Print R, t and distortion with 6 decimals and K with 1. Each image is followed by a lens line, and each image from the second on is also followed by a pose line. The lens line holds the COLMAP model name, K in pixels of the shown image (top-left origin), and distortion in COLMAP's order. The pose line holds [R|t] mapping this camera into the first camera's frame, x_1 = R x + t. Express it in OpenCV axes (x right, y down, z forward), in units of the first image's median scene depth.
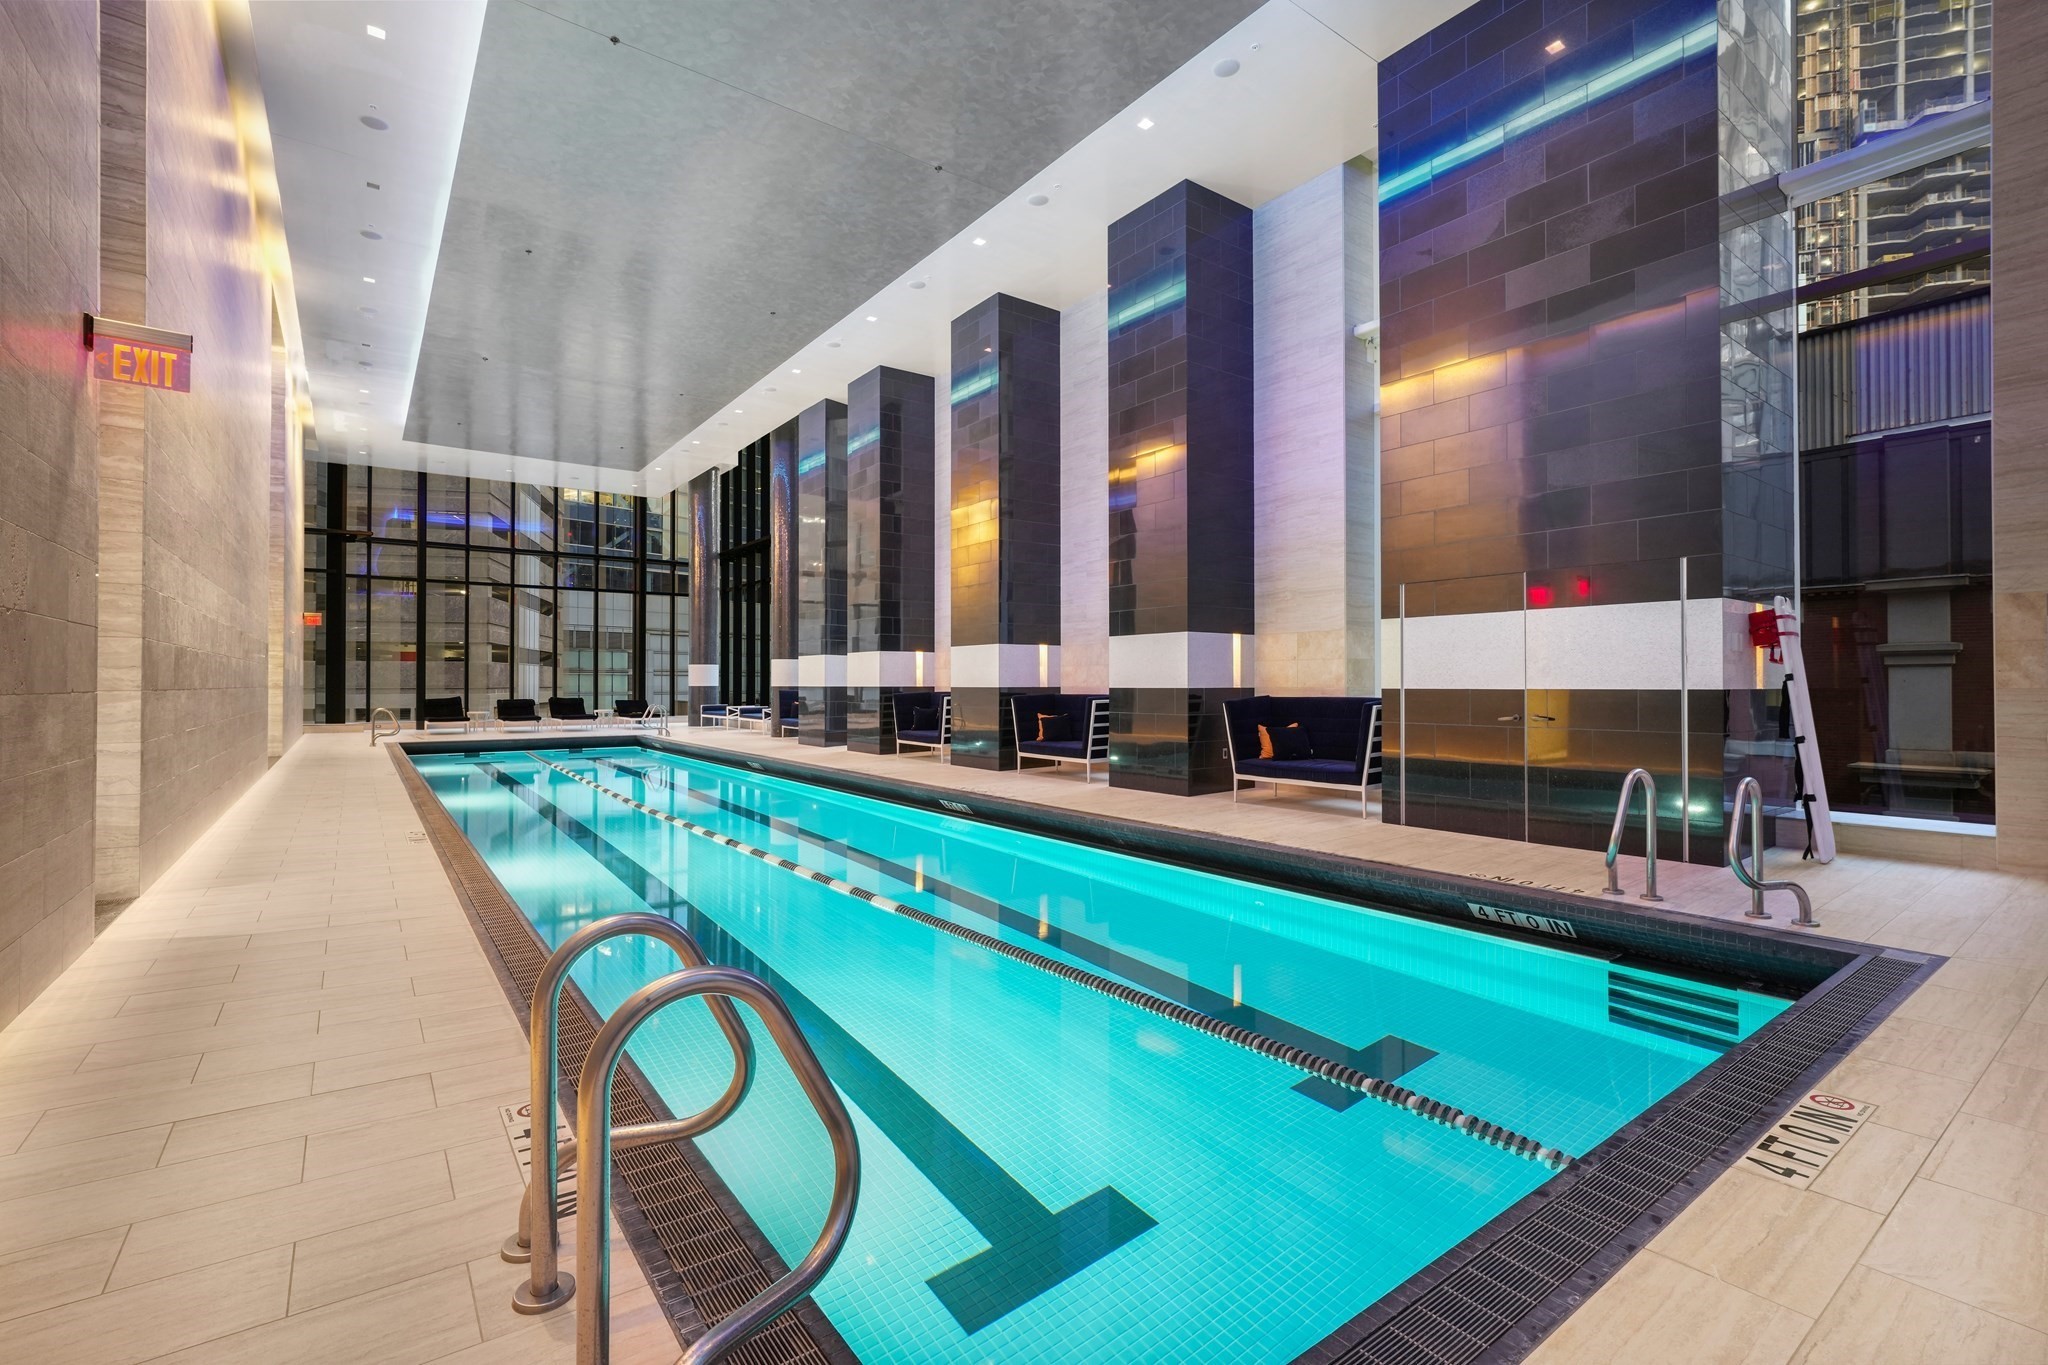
lens RADIAL K [[912.1, 0, 1022.7], [0, 912.1, 672.9], [0, 0, 1]] dist [-0.001026, 0.000346]
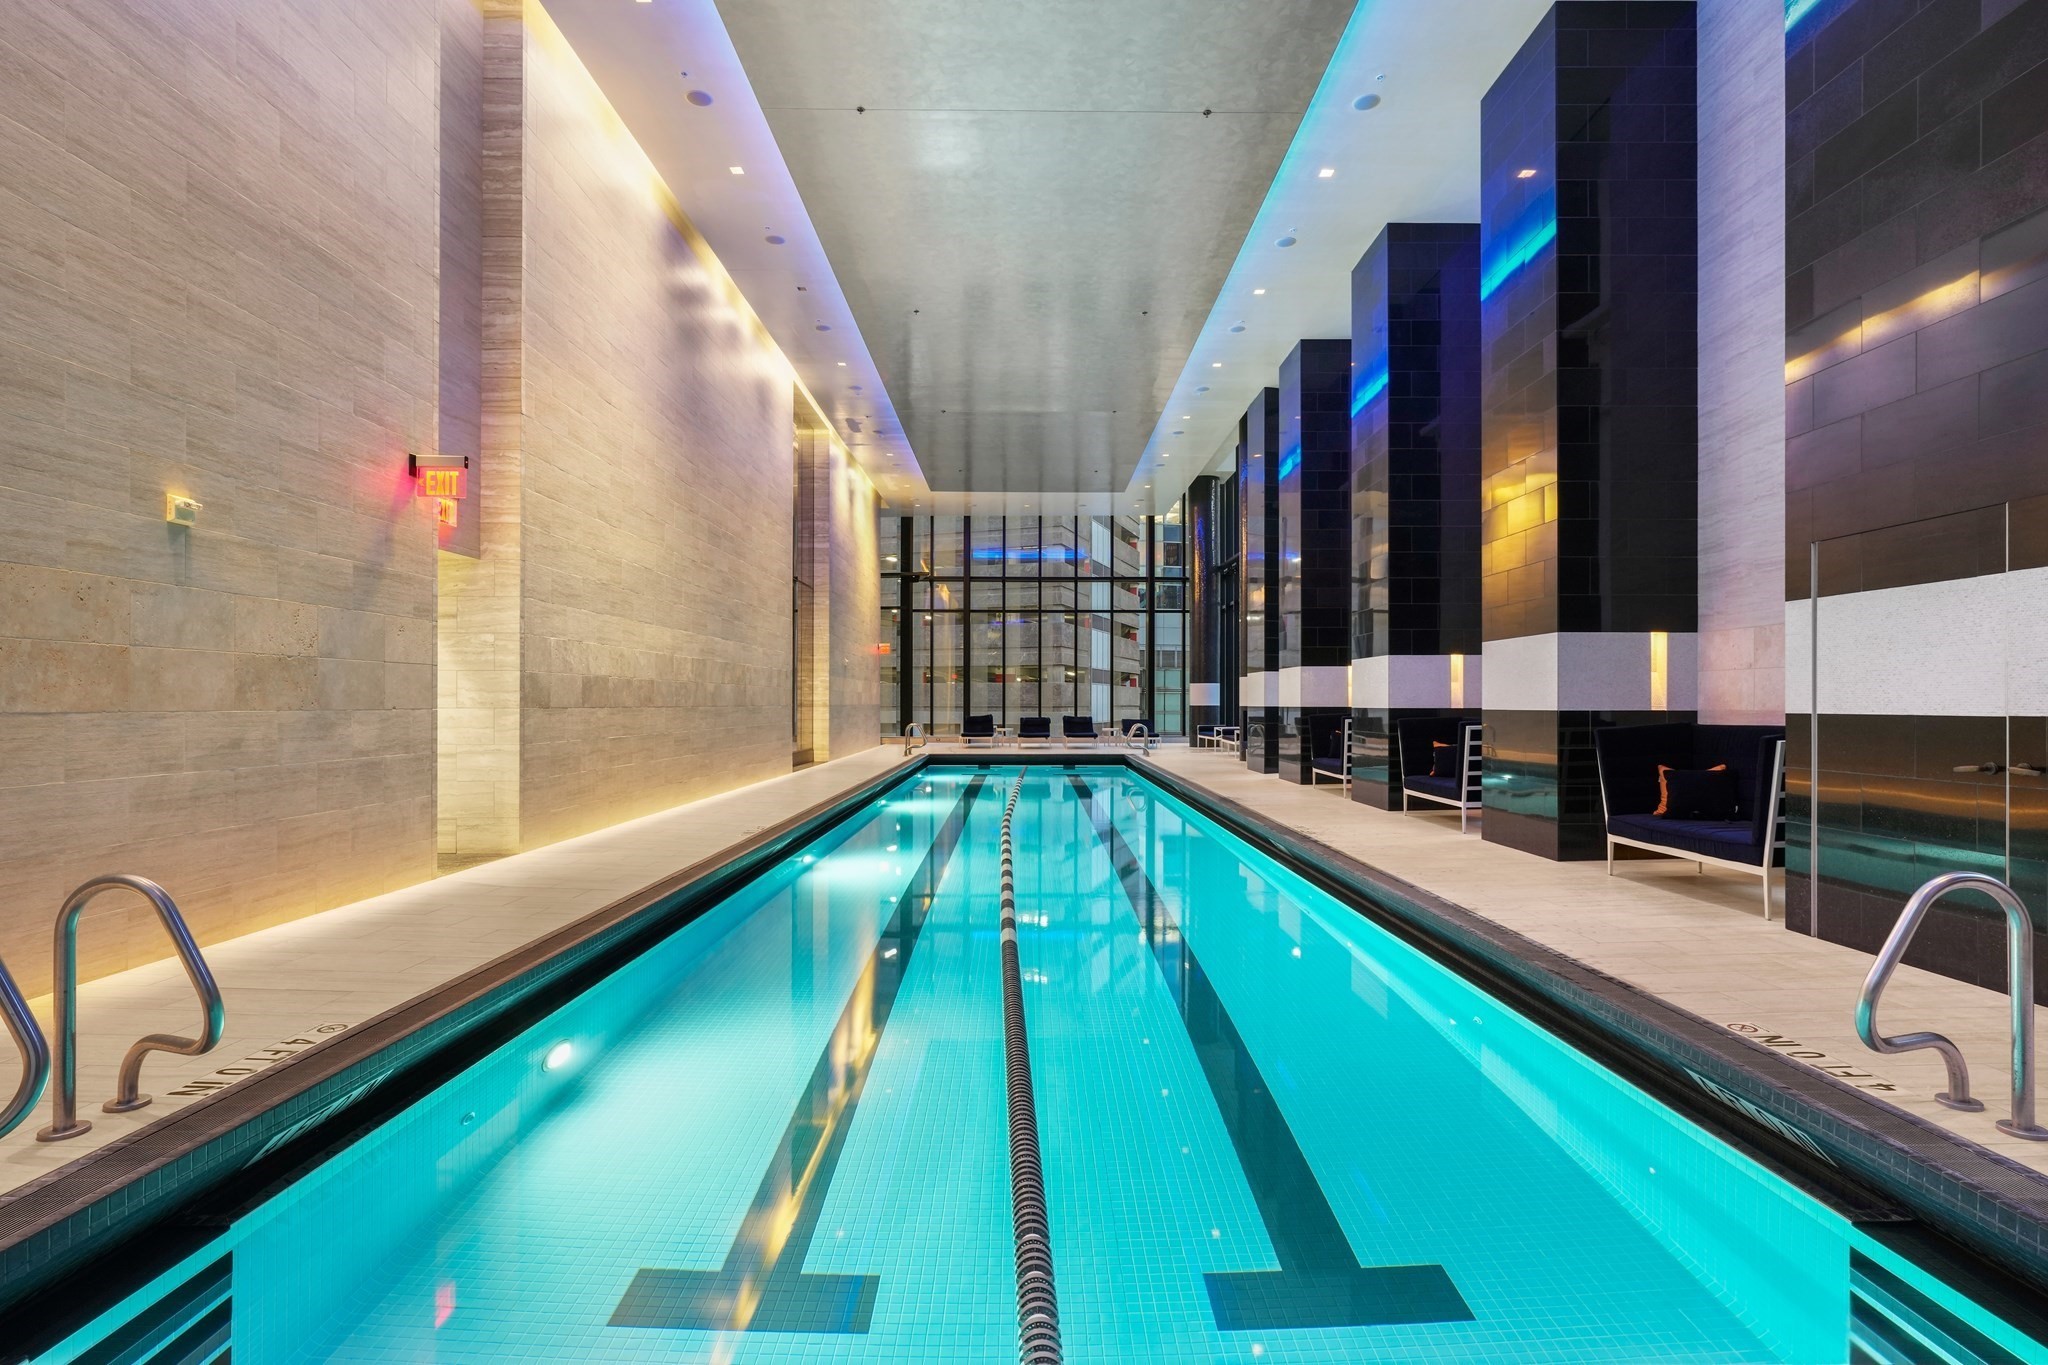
lens RADIAL K [[991.3, 0, 1023.4], [0, 991.3, 695.4], [0, 0, 1]] dist [-0.003473, 0.000228]
pose [[0.804712, -0.003161, -0.593658, 0.182491], [0.005766, 0.999980, 0.002492, 0.000088], [0.593638, -0.005428, 0.804714, 0.073279]]
